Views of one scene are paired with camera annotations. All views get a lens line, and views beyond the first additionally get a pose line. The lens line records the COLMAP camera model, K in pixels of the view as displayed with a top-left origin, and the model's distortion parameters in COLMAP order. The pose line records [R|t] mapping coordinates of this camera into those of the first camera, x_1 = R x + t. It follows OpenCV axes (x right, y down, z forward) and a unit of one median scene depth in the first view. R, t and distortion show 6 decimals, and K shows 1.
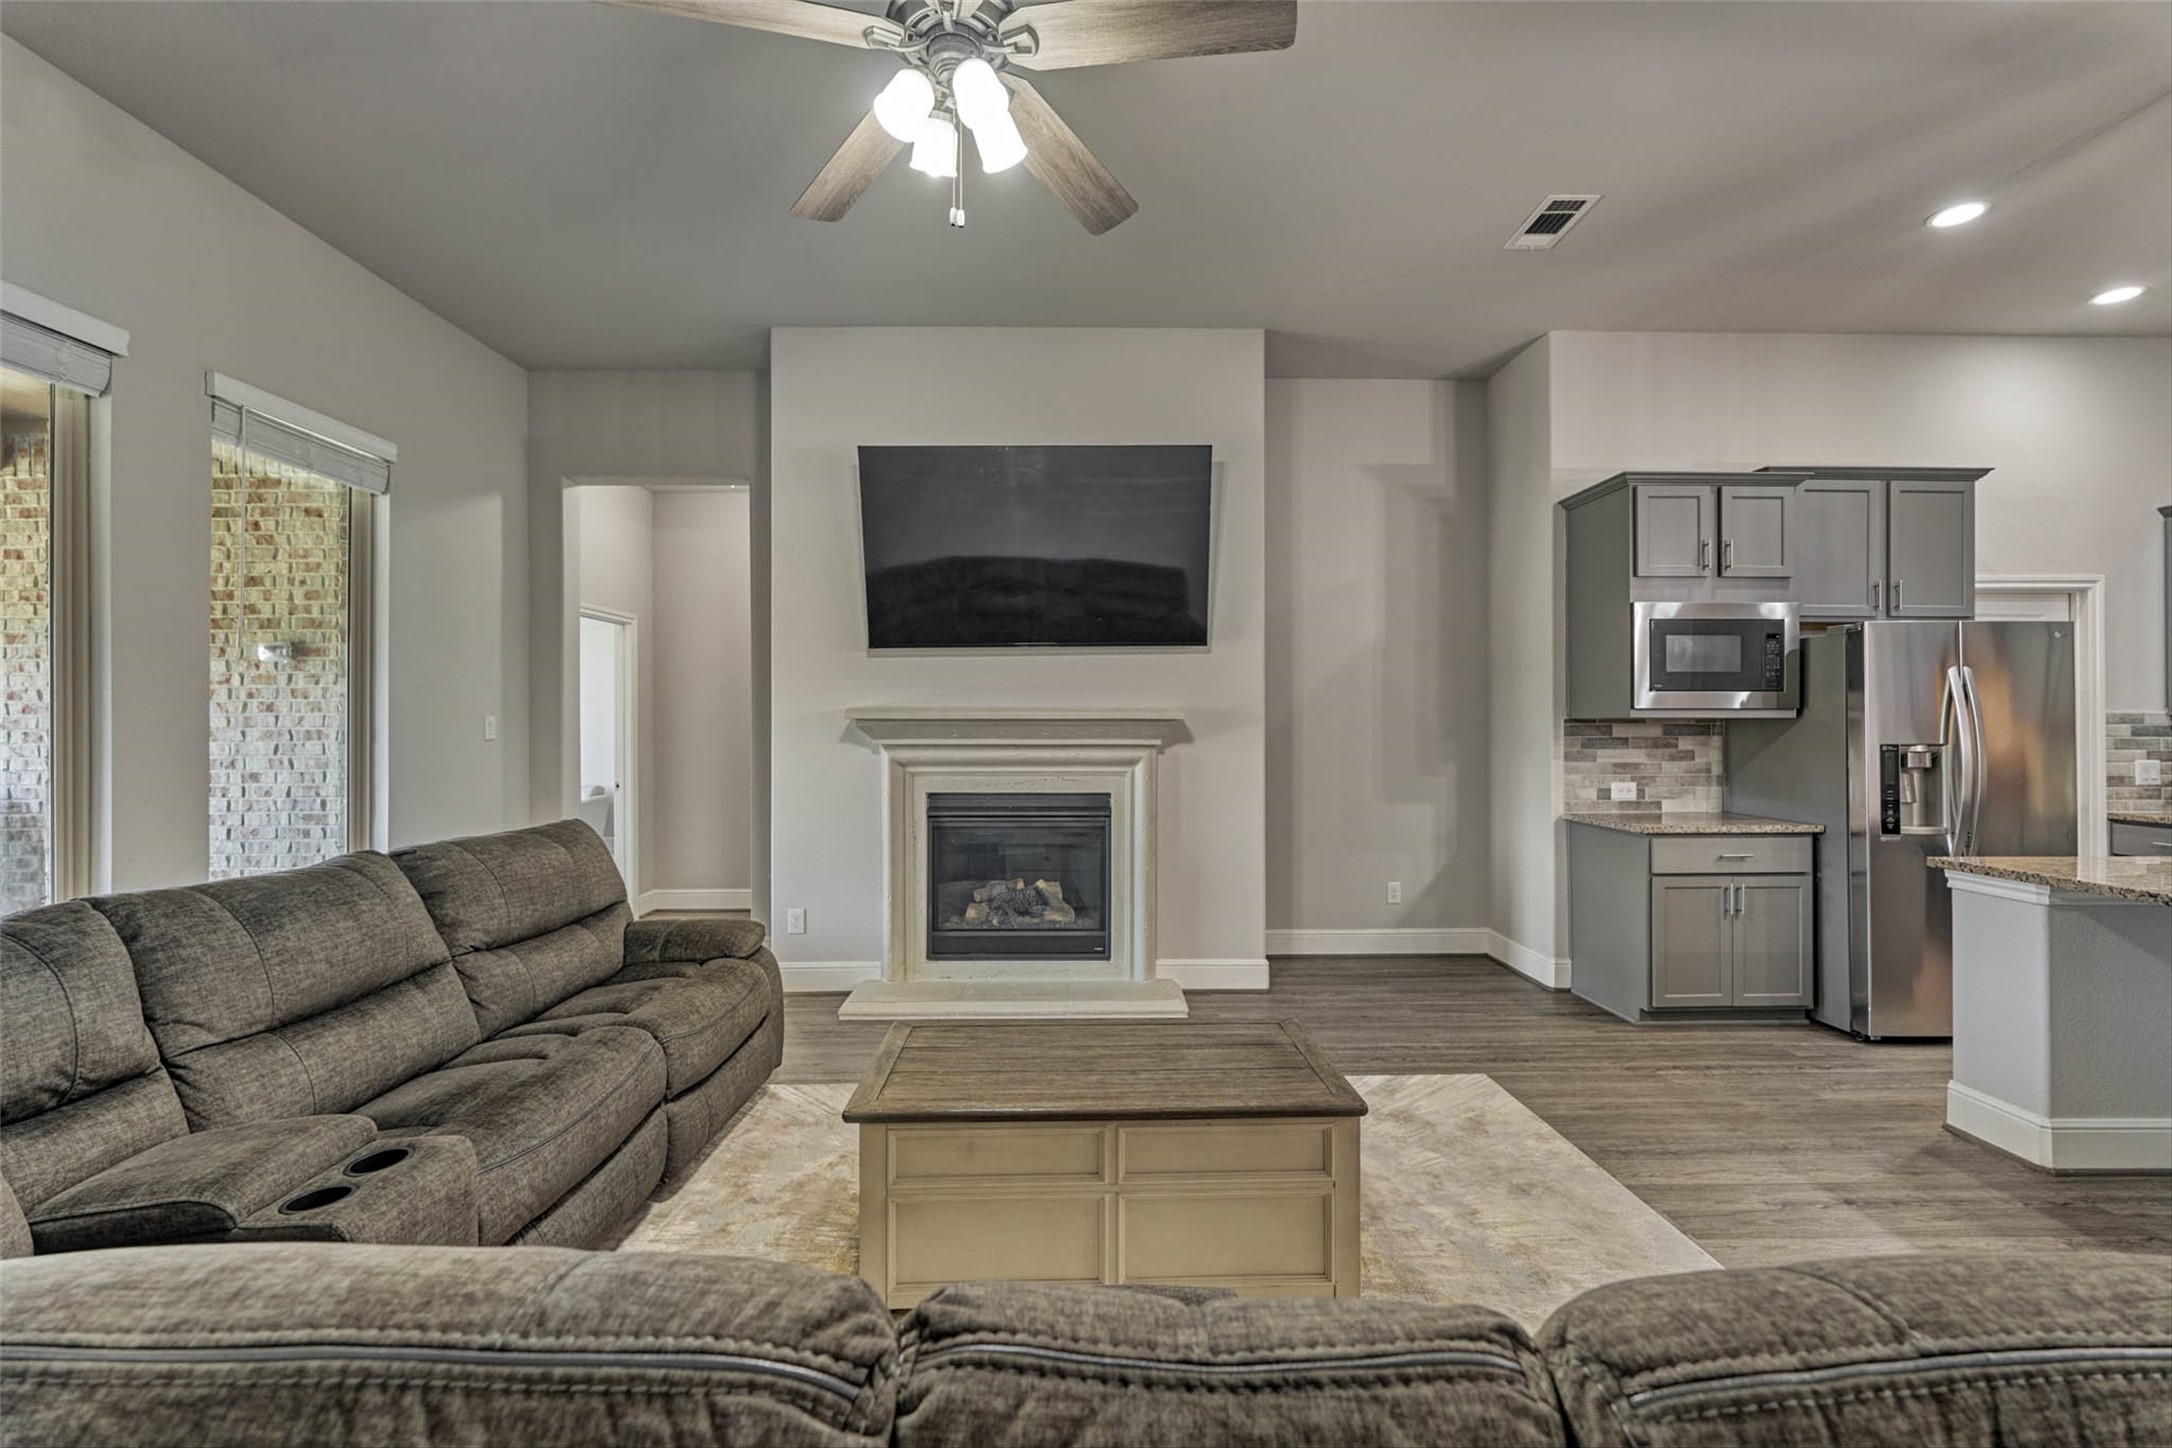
lens RADIAL K [[944.2, 0, 1081.5], [0, 944.2, 722.8], [0, 0, 1]] dist [-0.002553, 0.000126]
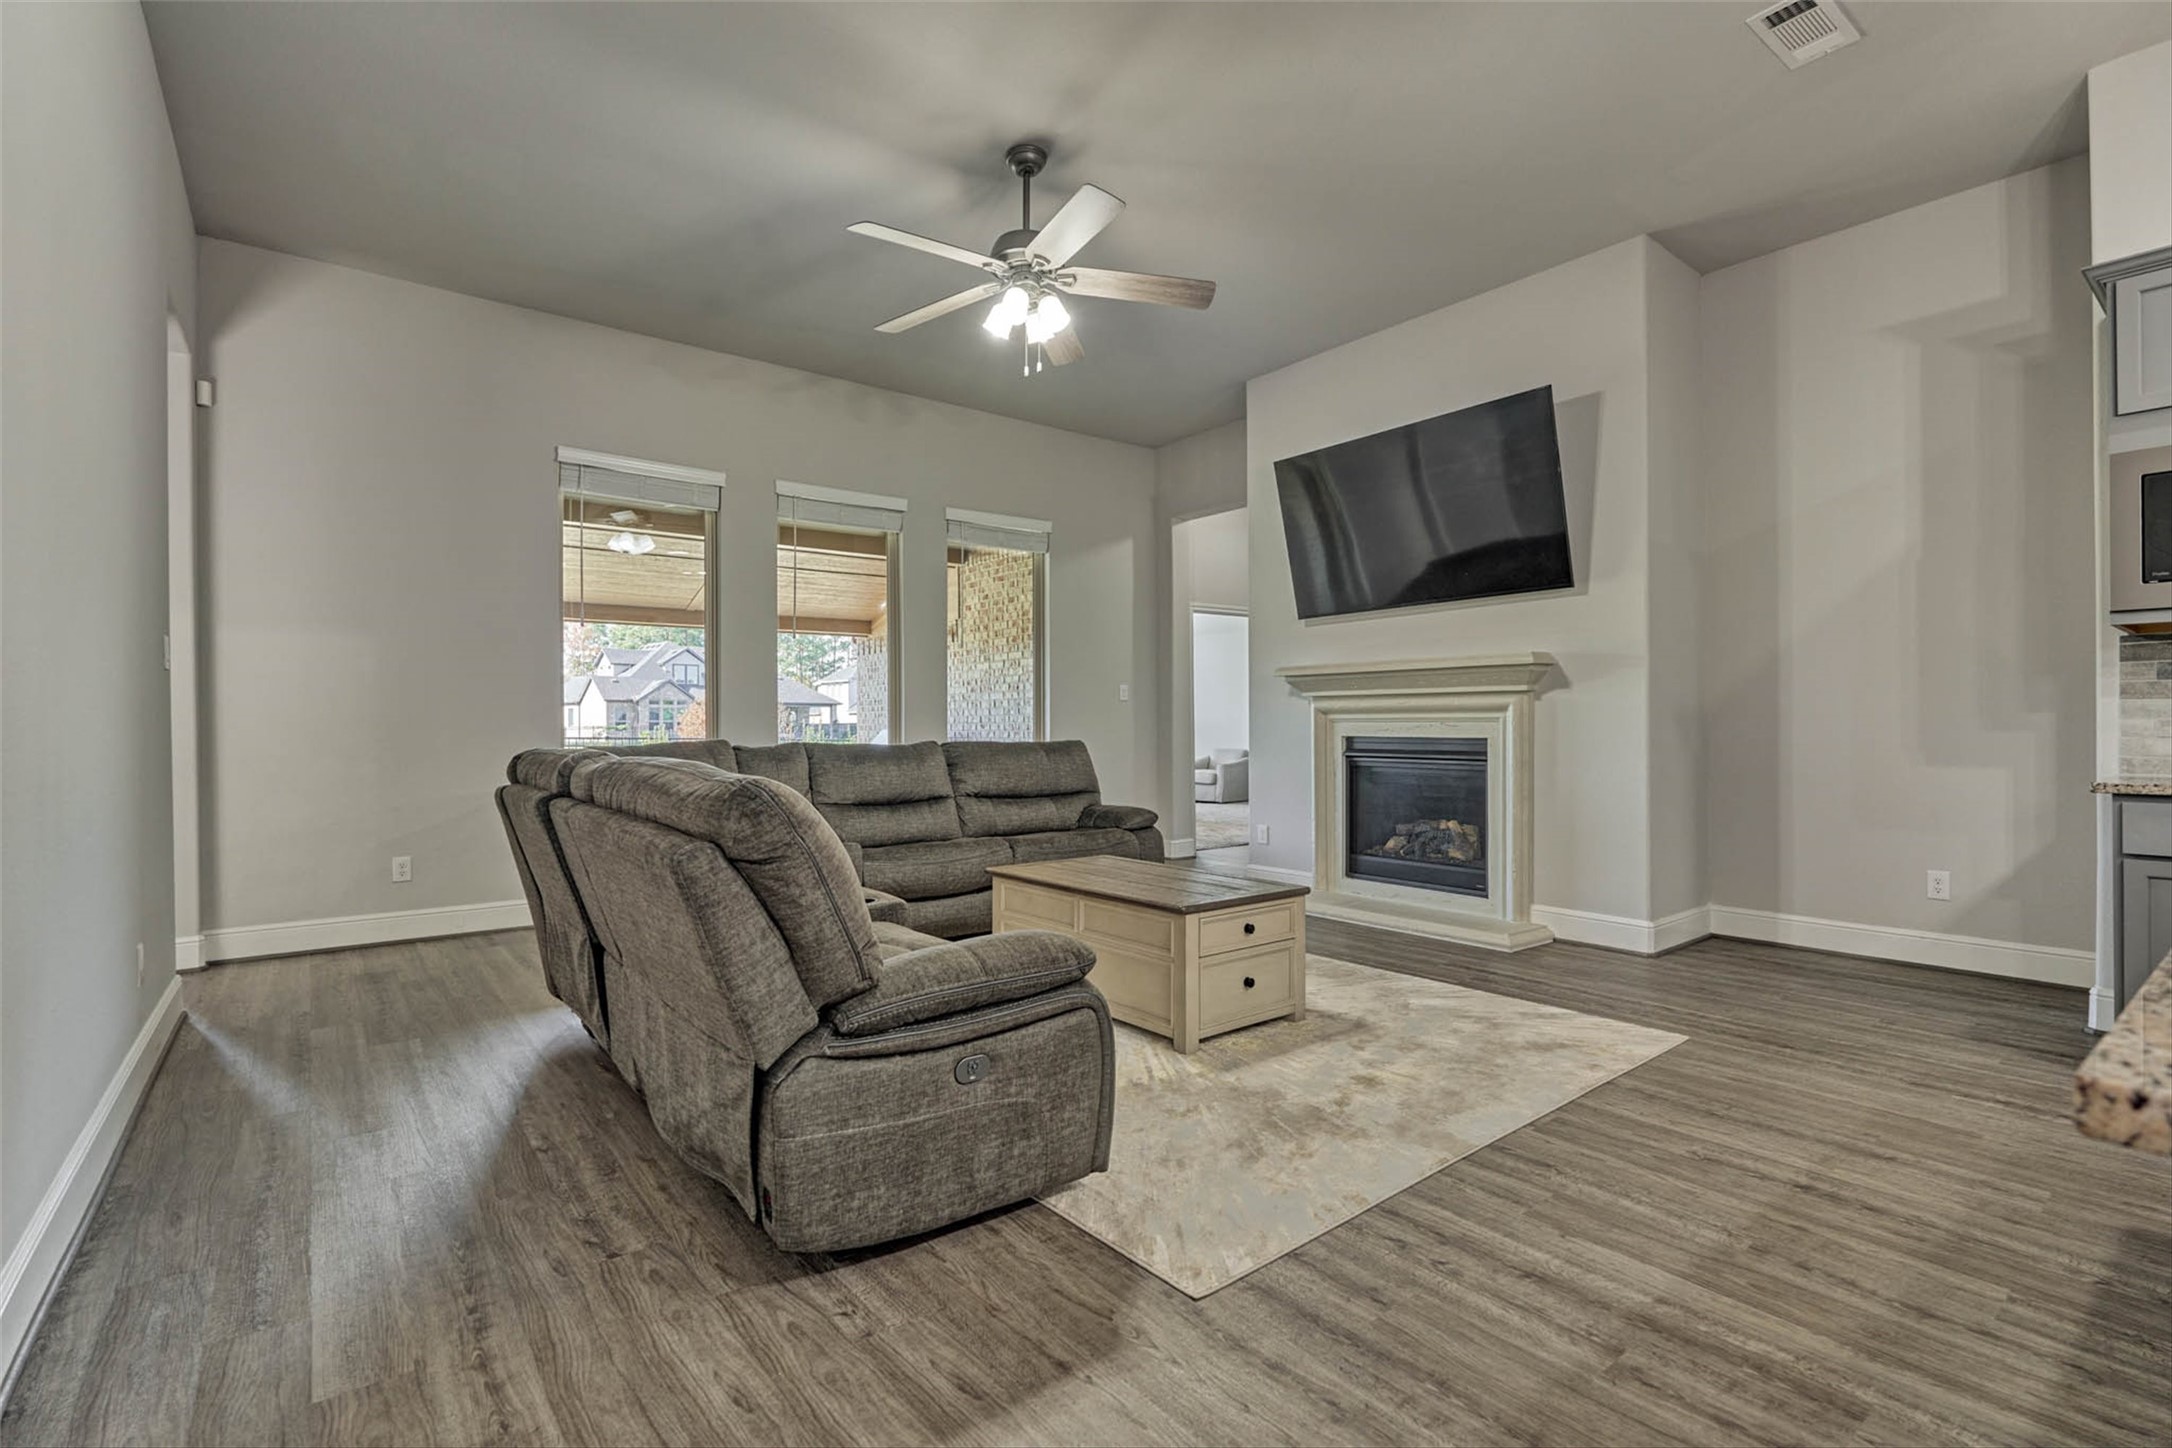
lens RADIAL K [[984.2, 0, 1086.0], [0, 984.2, 711.1], [0, 0, 1]] dist [-0.003255, 0.000086]
pose [[0.610872, -0.011909, -0.791640, 0.621771], [0.006784, 0.999929, -0.009808, 0.052265], [0.791700, 0.000621, 0.610909, -0.016291]]
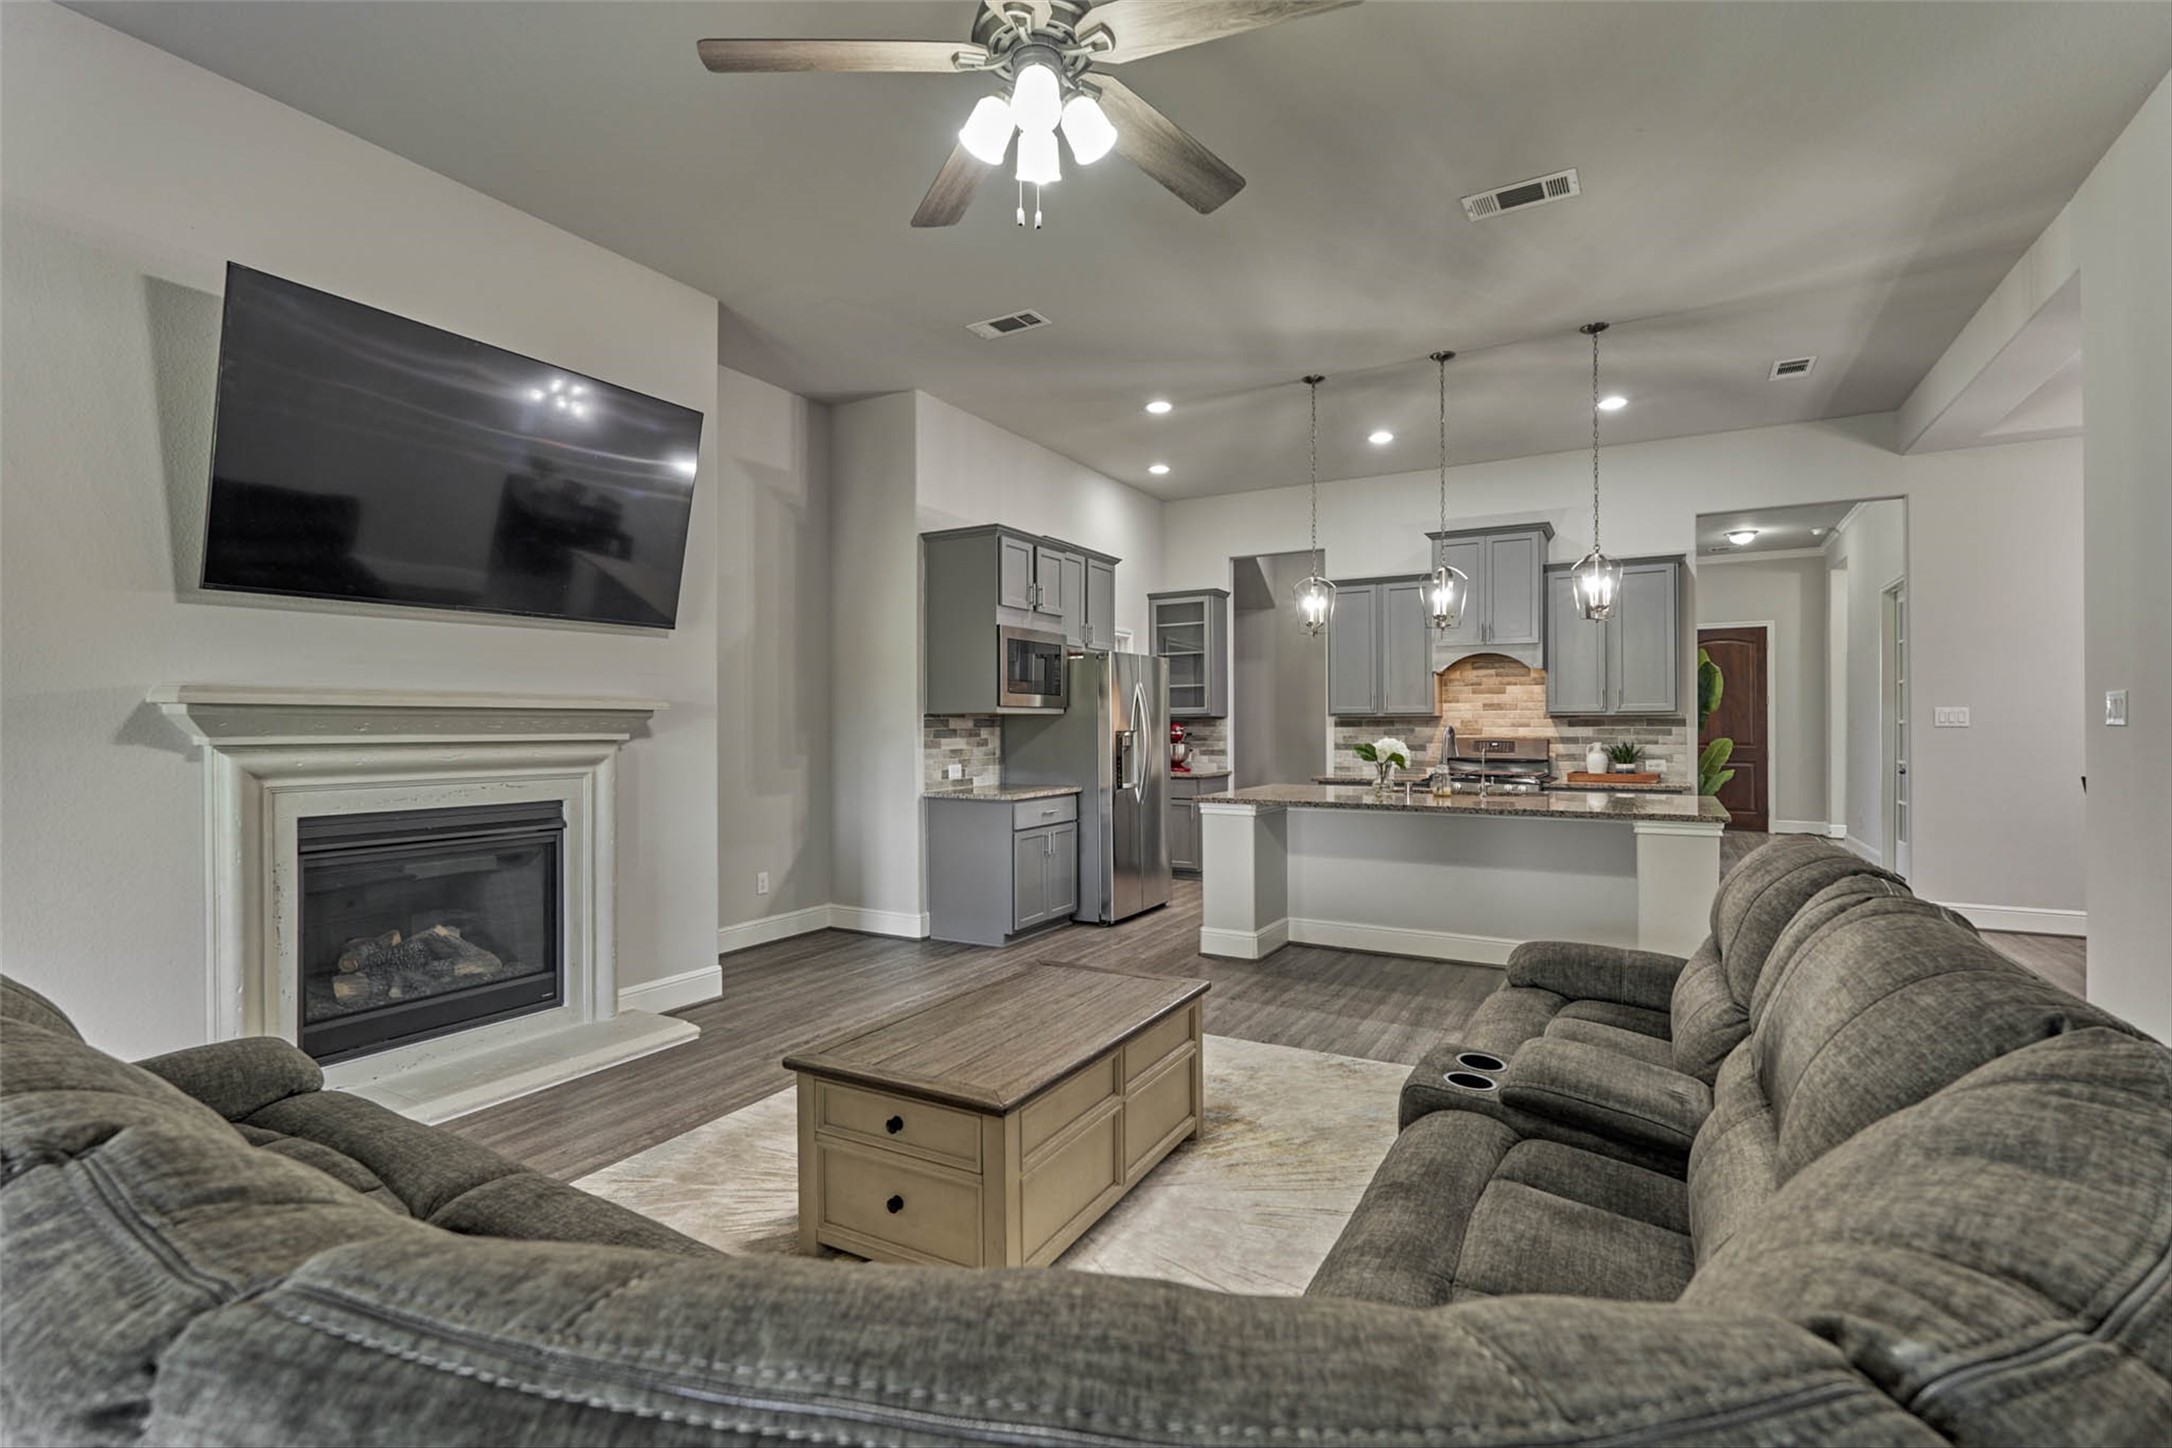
lens RADIAL K [[984.2, 0, 1079.2], [0, 984.2, 724.8], [0, 0, 1]] dist [-0.003255, 0.000086]
pose [[0.518292, -0.001031, 0.855203, -0.467333], [0.000449, 0.999999, 0.000933, 0.008884], [-0.855203, -0.000100, 0.518293, 0.178417]]
